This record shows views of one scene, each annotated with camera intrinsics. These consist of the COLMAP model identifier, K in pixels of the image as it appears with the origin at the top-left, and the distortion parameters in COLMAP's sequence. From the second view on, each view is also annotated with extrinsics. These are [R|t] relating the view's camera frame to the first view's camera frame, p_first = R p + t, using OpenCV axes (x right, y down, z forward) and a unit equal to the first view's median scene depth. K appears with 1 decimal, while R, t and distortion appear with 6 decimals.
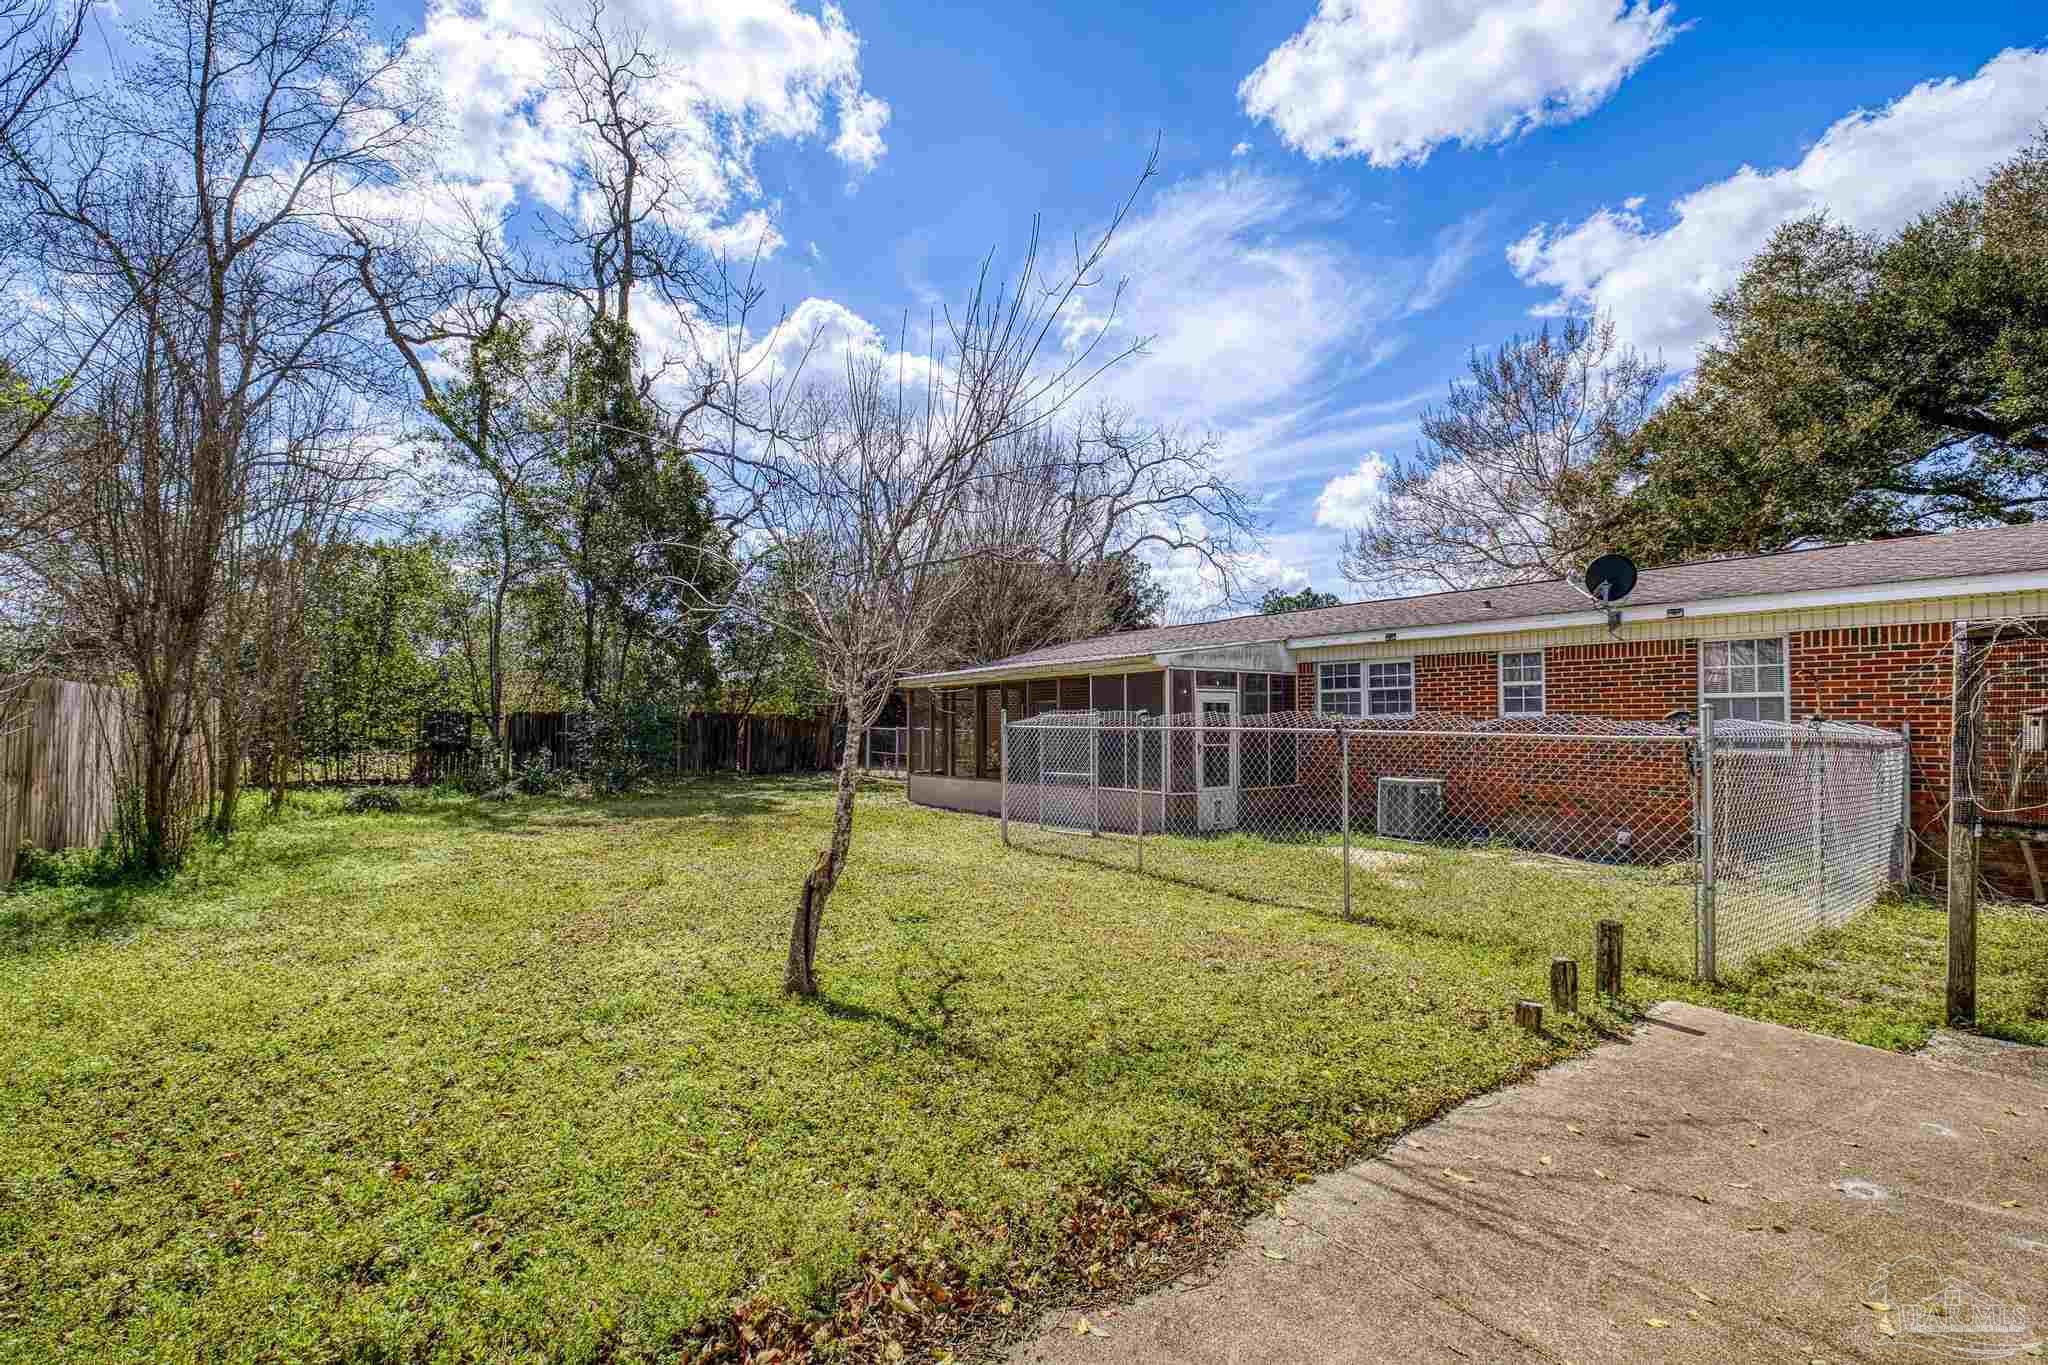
lens RADIAL K [[867.5, 0, 1014.1], [0, 867.5, 714.2], [0, 0, 1]] dist [0.000656, 0.000450]
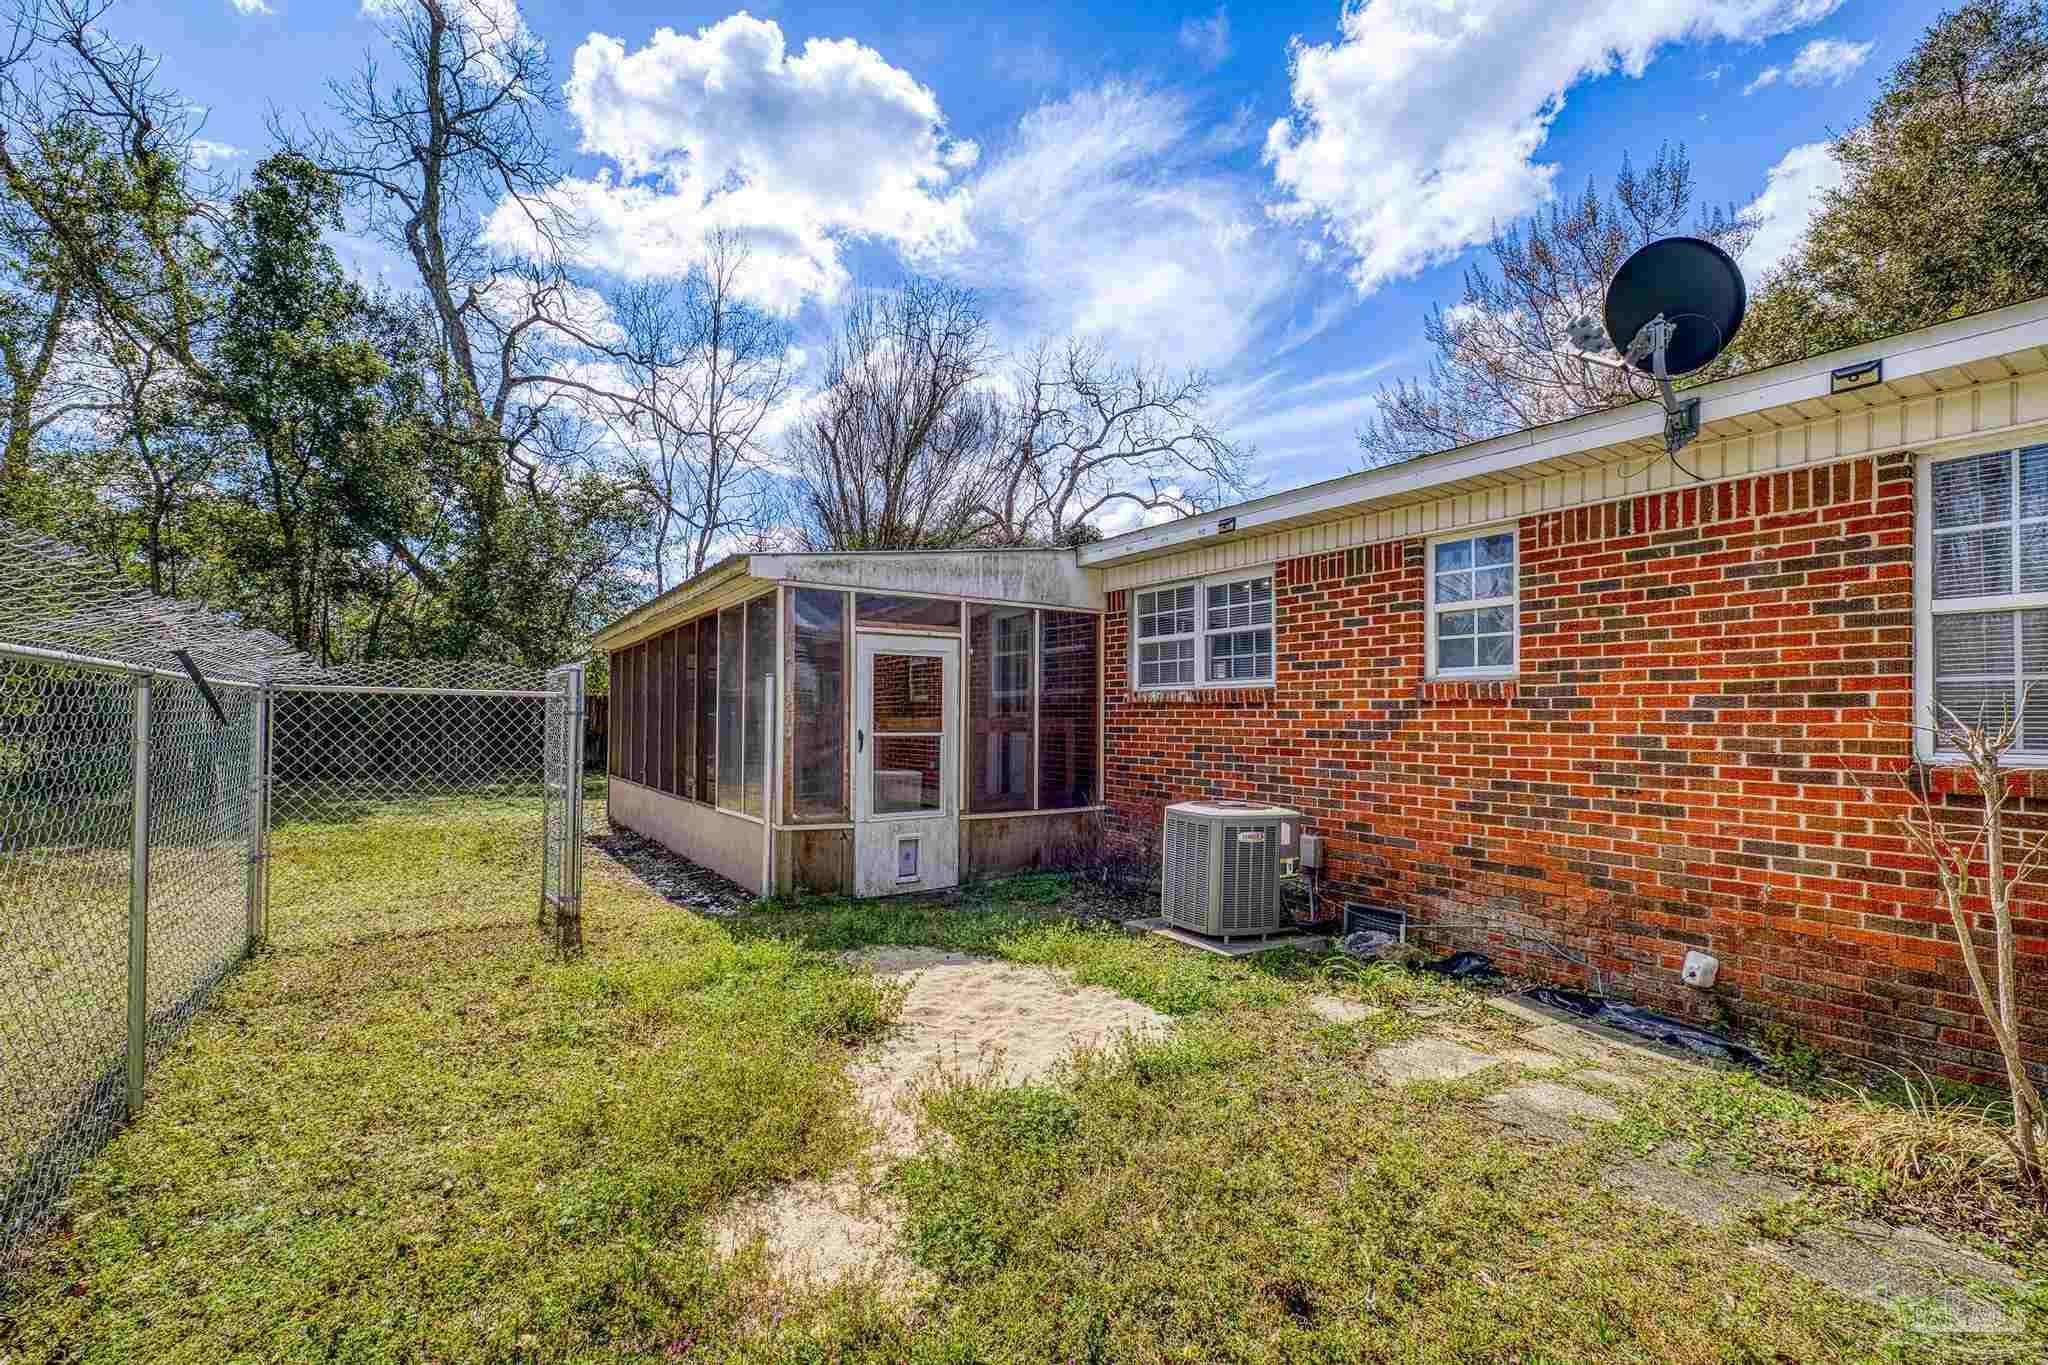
lens RADIAL K [[867.5, 0, 1014.1], [0, 867.5, 714.2], [0, 0, 1]] dist [0.000656, 0.000450]
pose [[0.998728, 0.007255, -0.049893, 0.320151], [-0.006878, 0.999946, 0.007734, 0.018111], [0.049947, -0.007381, 0.998725, 0.461667]]
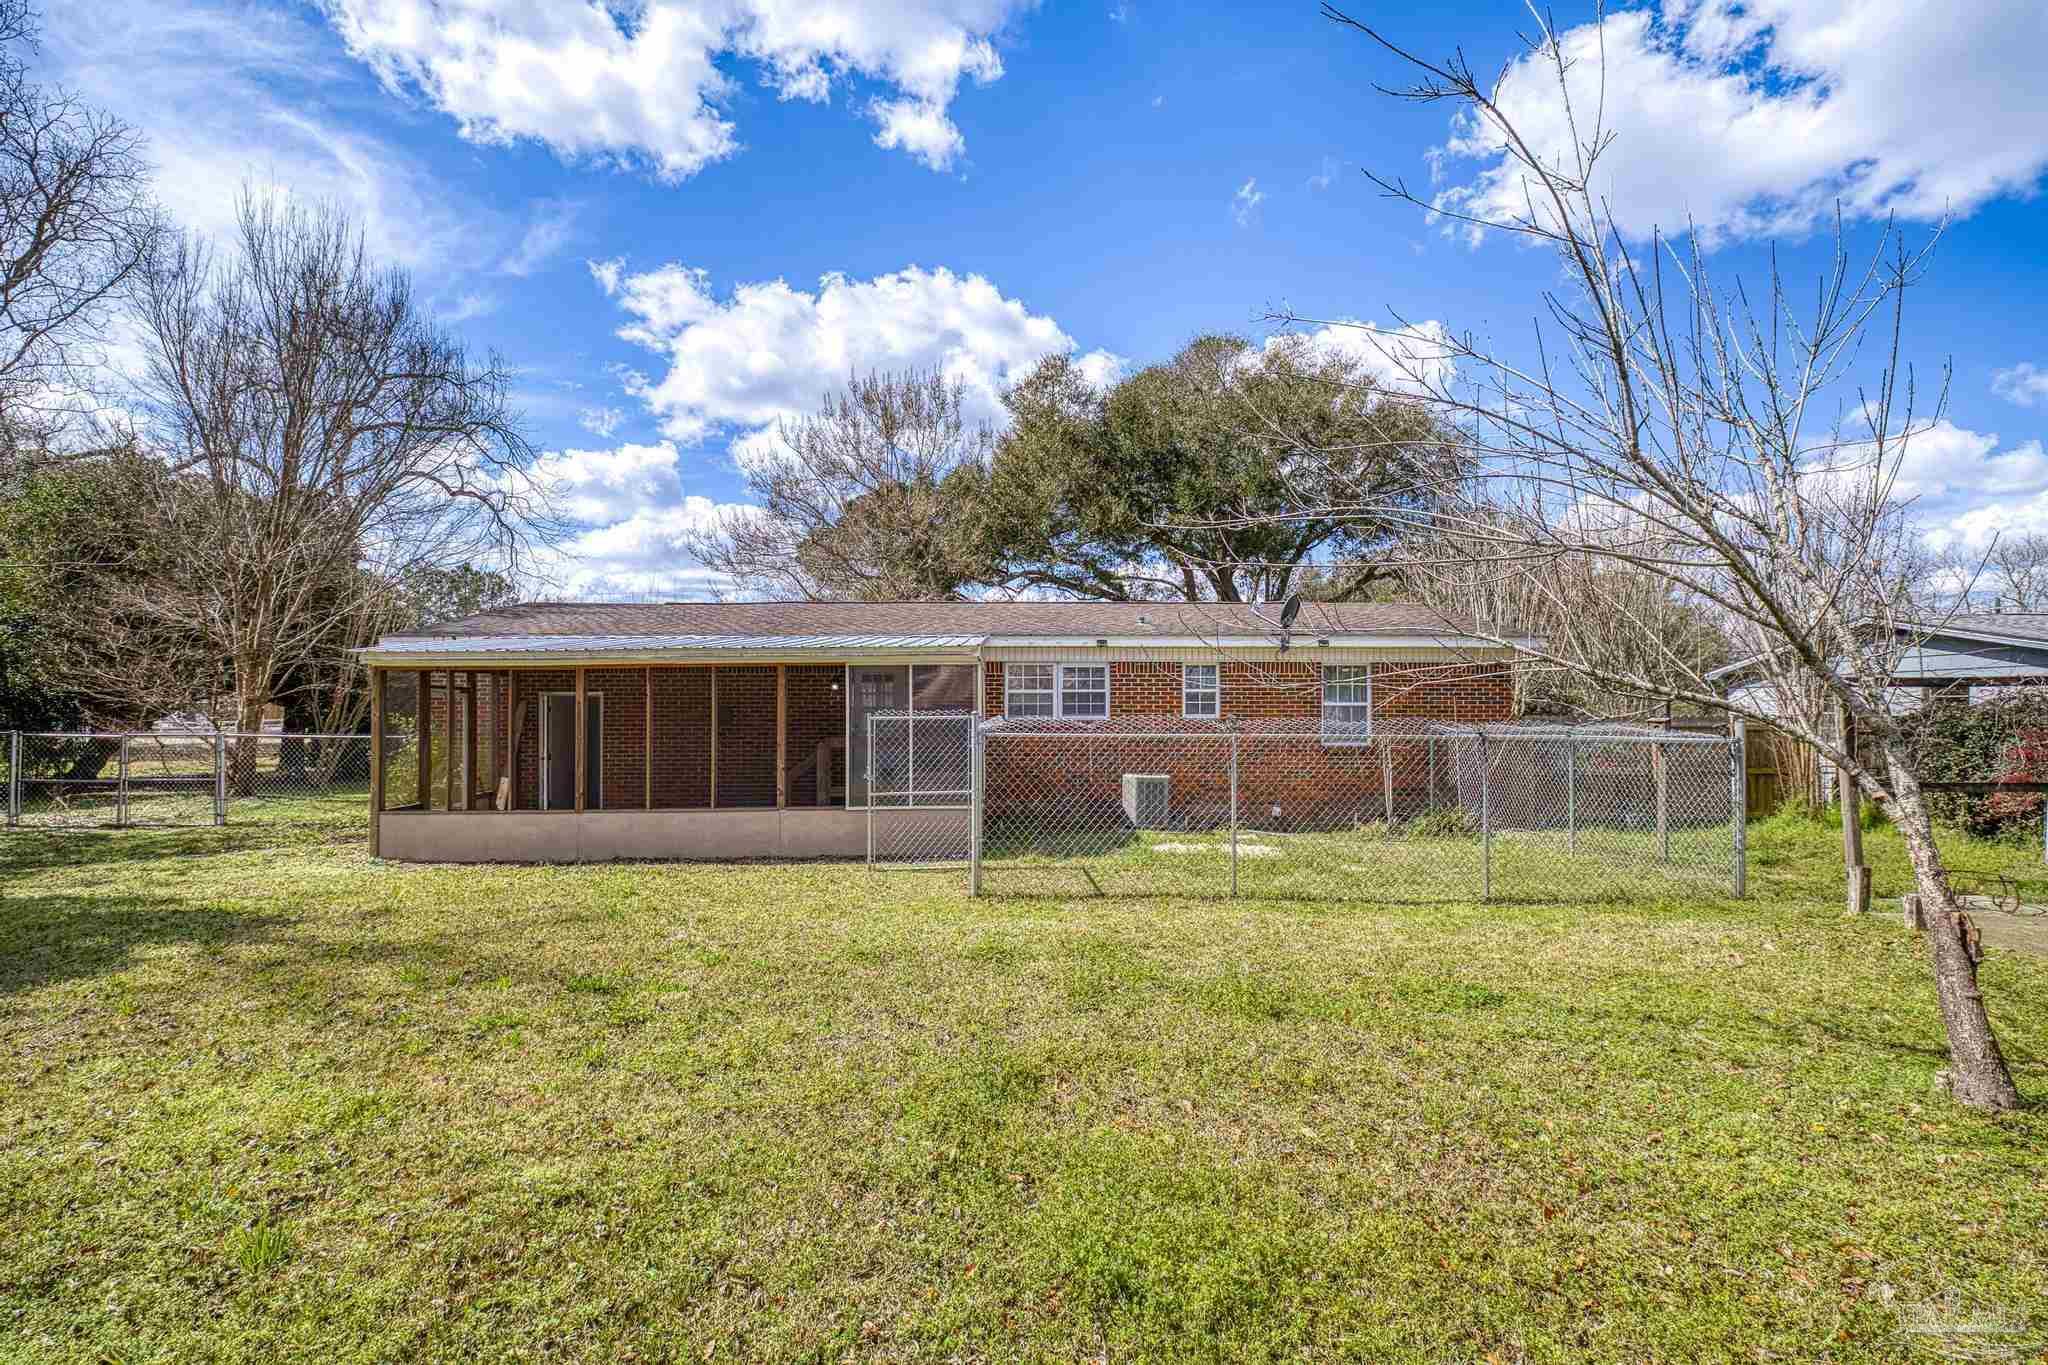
lens RADIAL K [[867.5, 0, 1014.1], [0, 867.5, 714.2], [0, 0, 1]] dist [0.000656, 0.000450]
pose [[0.587819, 0.001813, 0.808991, -0.468835], [-0.007852, 0.999963, 0.003465, -0.004089], [-0.808955, -0.008389, 0.587811, 0.439390]]
